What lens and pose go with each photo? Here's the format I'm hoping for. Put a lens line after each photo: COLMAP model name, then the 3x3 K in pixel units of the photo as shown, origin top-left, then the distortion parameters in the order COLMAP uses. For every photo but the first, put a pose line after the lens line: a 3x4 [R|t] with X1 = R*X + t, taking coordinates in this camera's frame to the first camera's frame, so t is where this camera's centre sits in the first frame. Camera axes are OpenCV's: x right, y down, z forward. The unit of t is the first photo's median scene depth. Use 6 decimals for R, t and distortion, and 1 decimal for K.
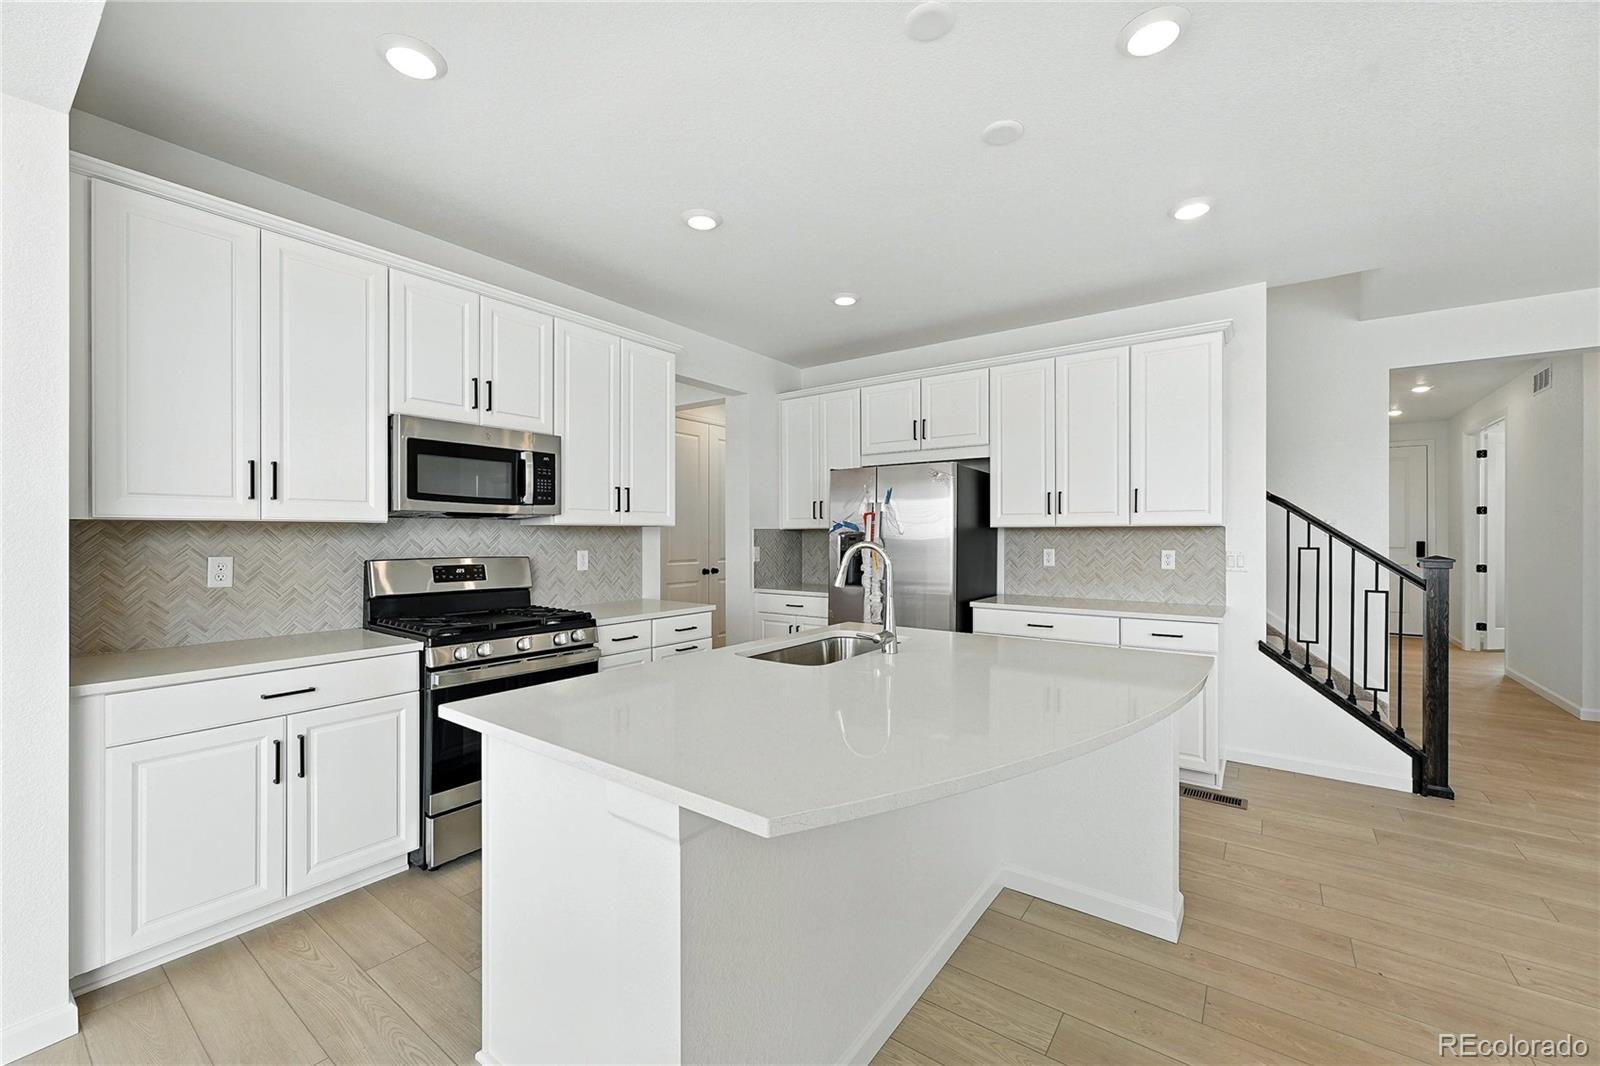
lens RADIAL K [[639.0, 0, 799.8], [0, 639.0, 532.6], [0, 0, 1]] dist [0.000863, 0.000369]
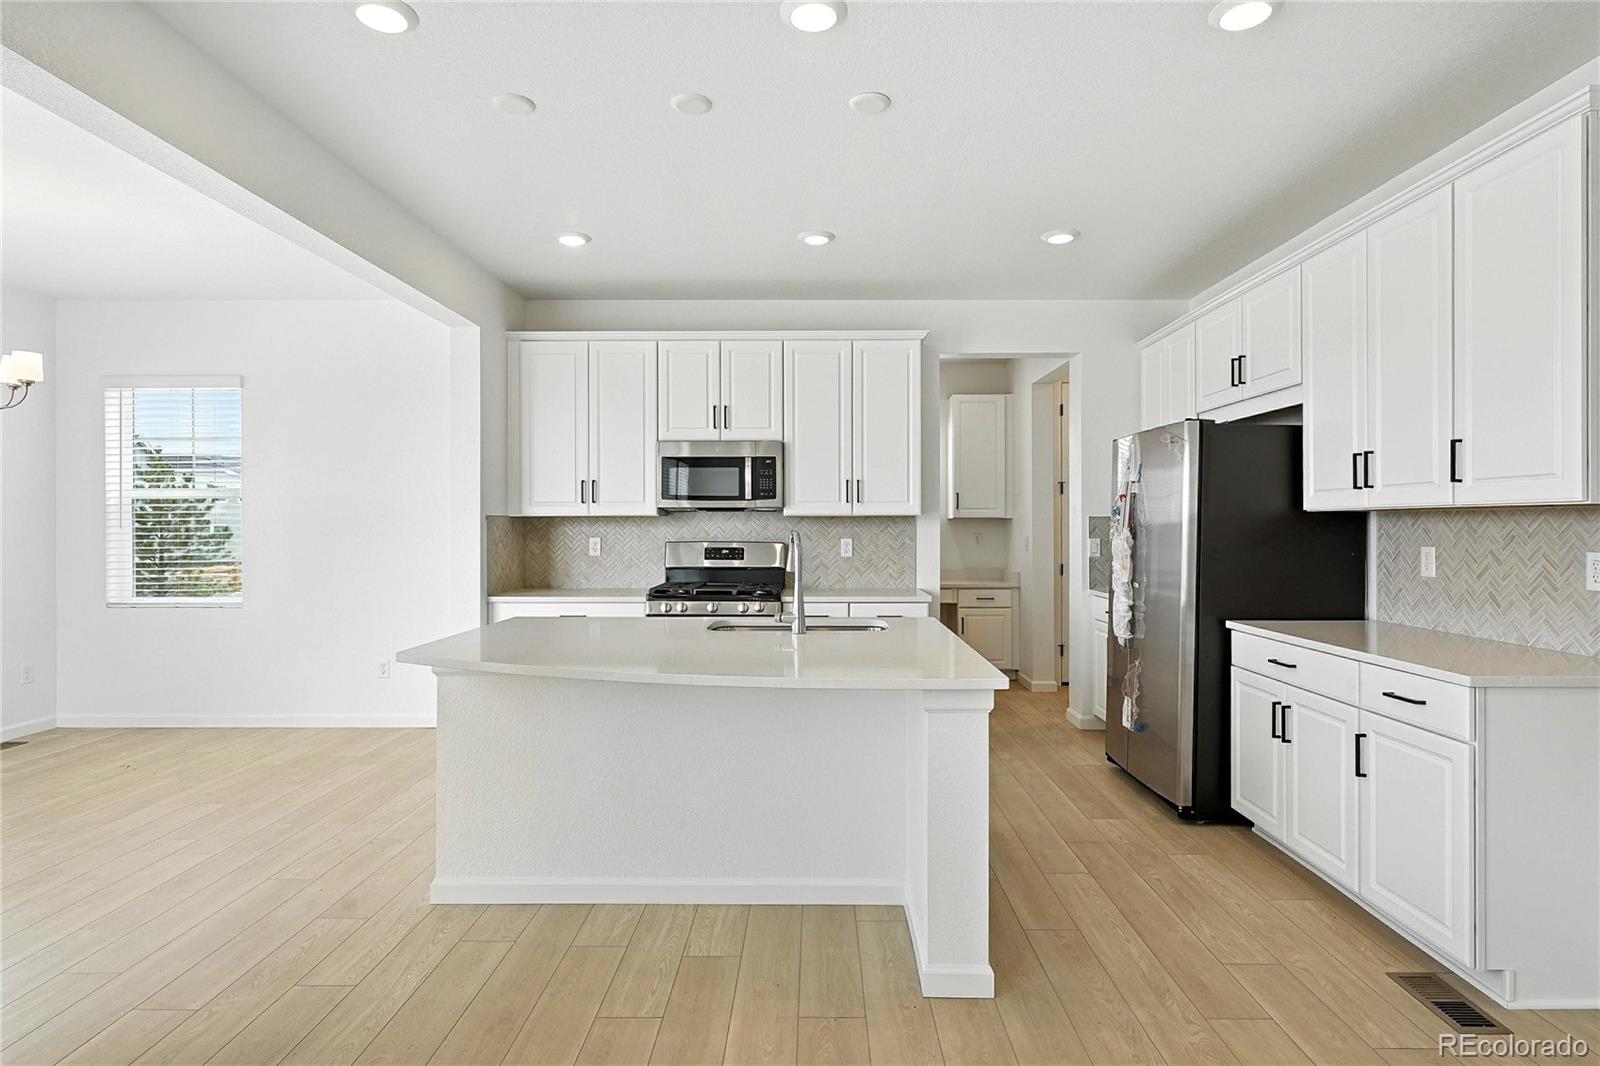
lens RADIAL K [[825.2, 0, 810.5], [0, 825.2, 526.9], [0, 0, 1]] dist [-0.004975, 0.002457]
pose [[0.585666, 0.001817, -0.810551, 0.941168], [0.004328, 0.999976, 0.005369, 0.000541], [0.810541, -0.006652, 0.585644, 0.153591]]
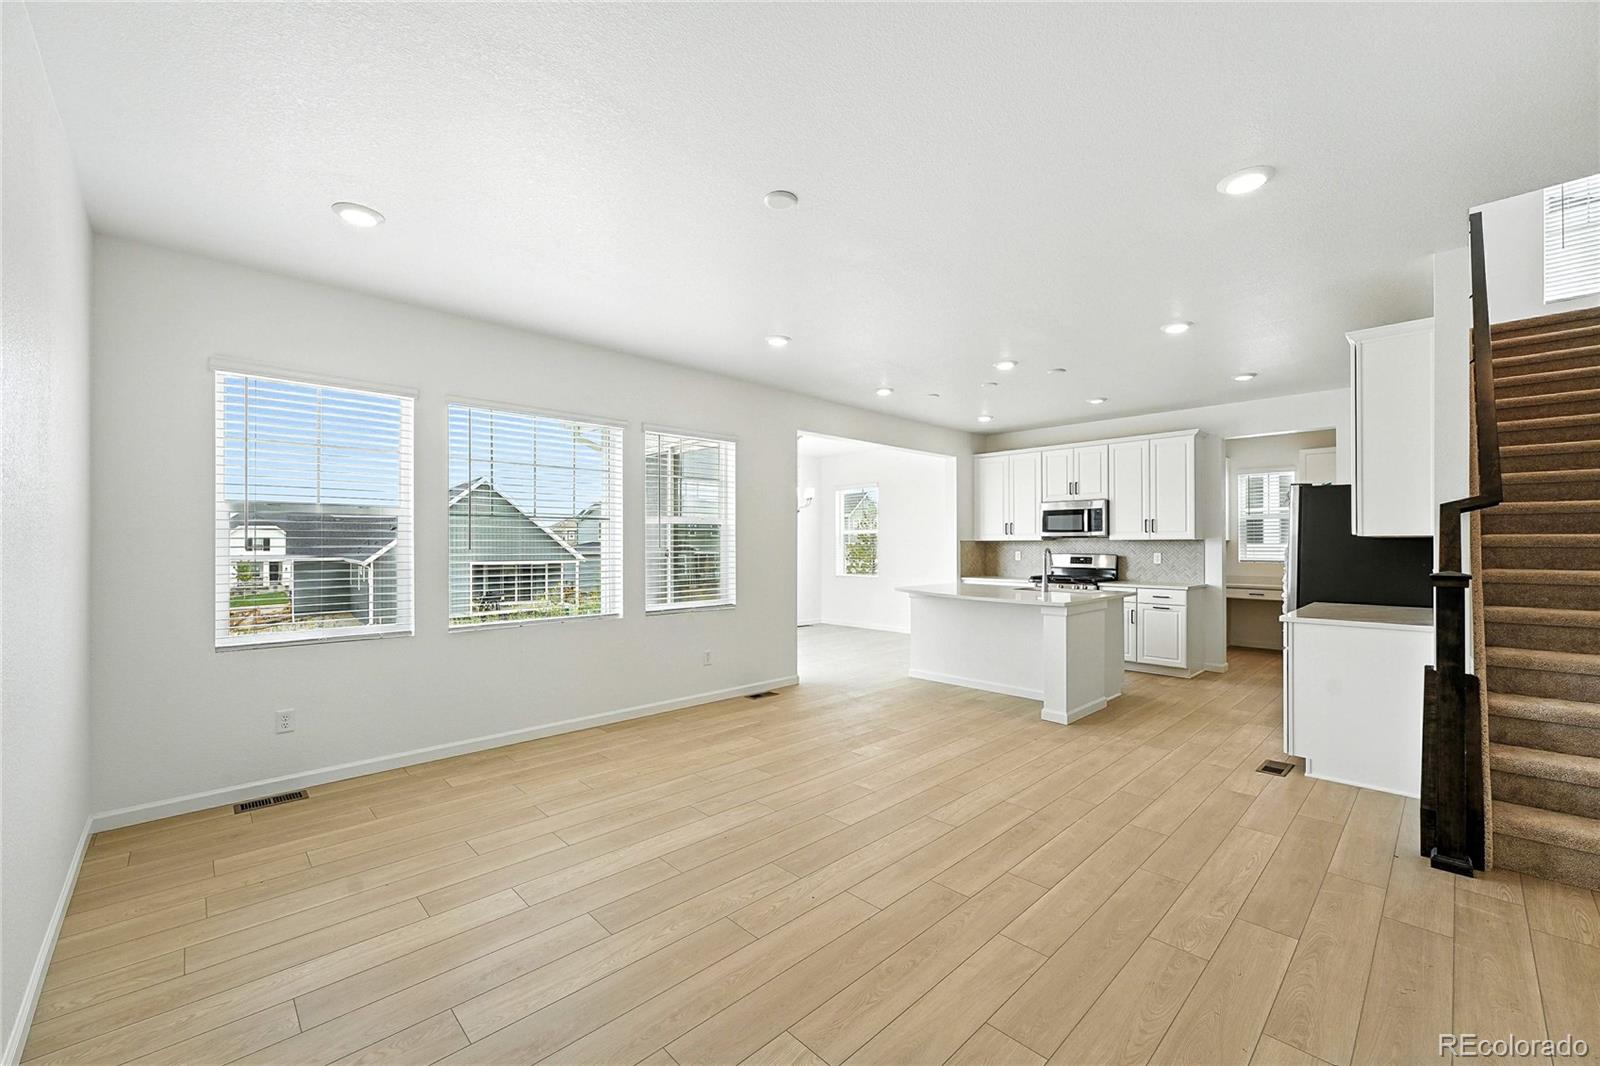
lens RADIAL K [[639.0, 0, 799.9], [0, 639.0, 535.8], [0, 0, 1]] dist [0.000863, 0.000369]
pose [[-0.170561, -0.013568, -0.985254, 2.057165], [0.005889, 0.999873, -0.014789, -0.000549], [0.985329, -0.008325, -0.170460, 0.357767]]
